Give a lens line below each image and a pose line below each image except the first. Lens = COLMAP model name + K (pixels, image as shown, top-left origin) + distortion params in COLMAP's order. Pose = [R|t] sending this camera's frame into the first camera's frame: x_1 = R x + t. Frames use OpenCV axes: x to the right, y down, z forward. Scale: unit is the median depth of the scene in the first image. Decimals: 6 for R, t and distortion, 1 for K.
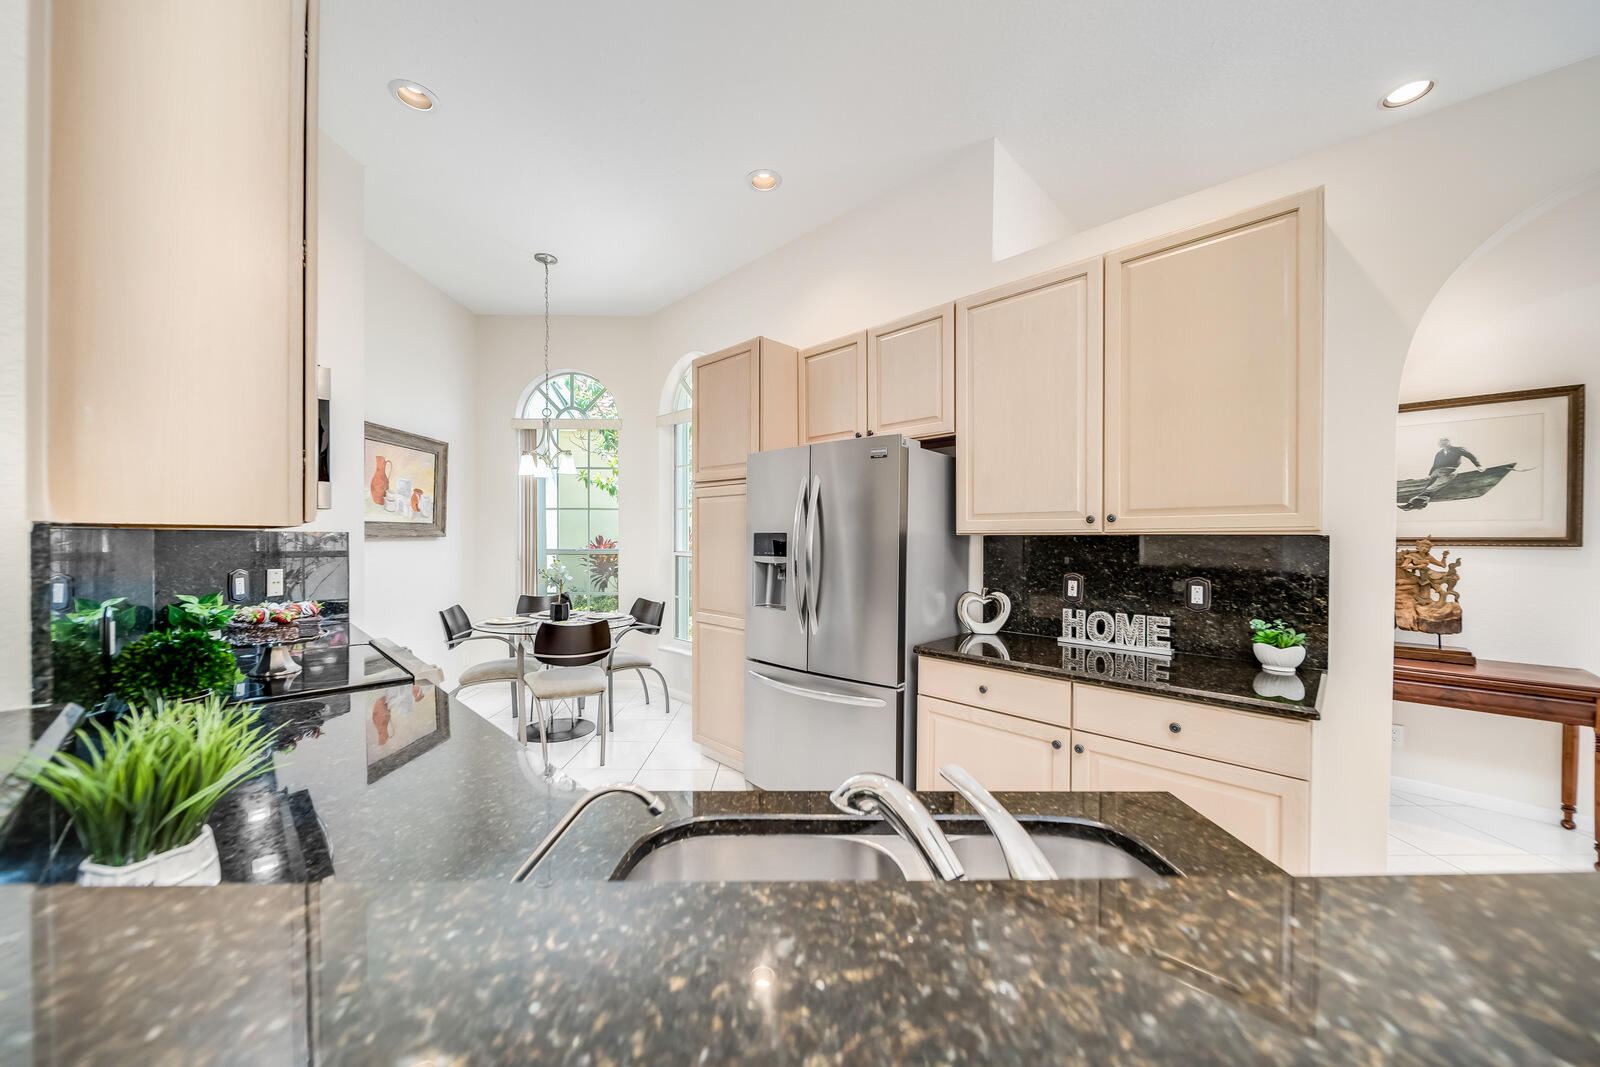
lens RADIAL K [[573.2, 0, 793.5], [0, 573.2, 529.6], [0, 0, 1]] dist [-0.000117, 0.000106]
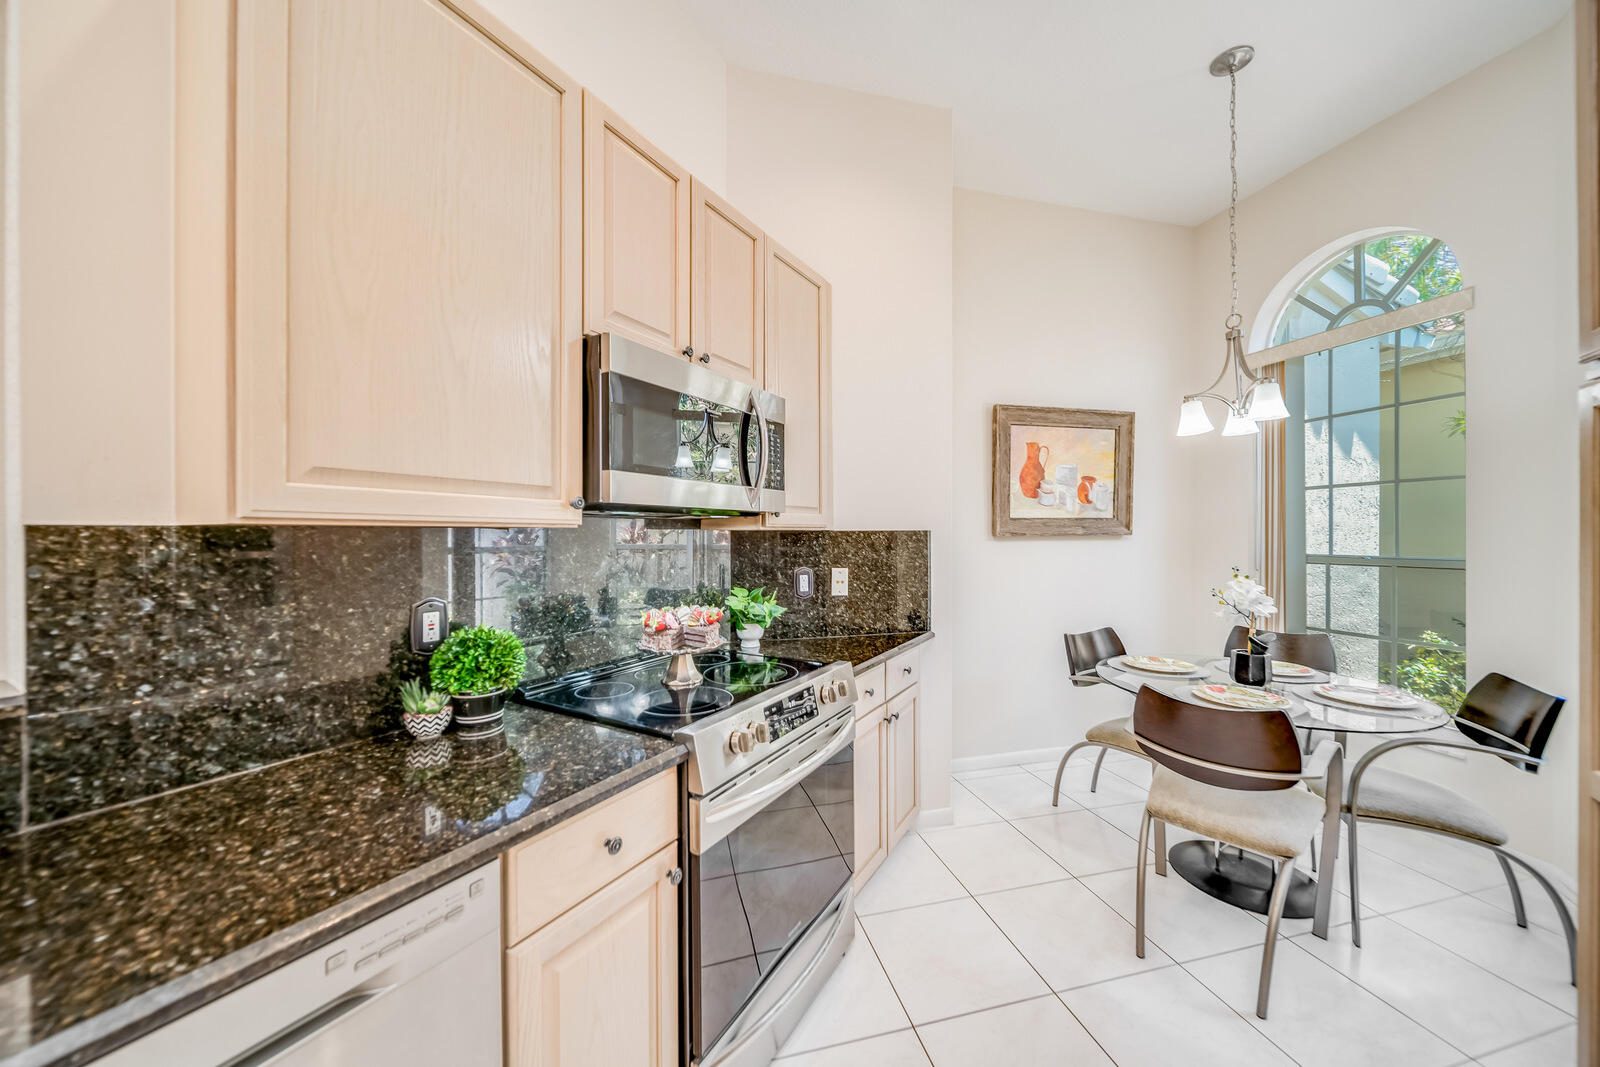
lens RADIAL K [[573.2, 0, 793.5], [0, 573.2, 529.6], [0, 0, 1]] dist [-0.000117, 0.000106]
pose [[0.231631, -0.014737, -0.972692, 0.034247], [0.016725, 0.999798, -0.011164, 0.006849], [0.972660, -0.013682, 0.231830, 0.407937]]
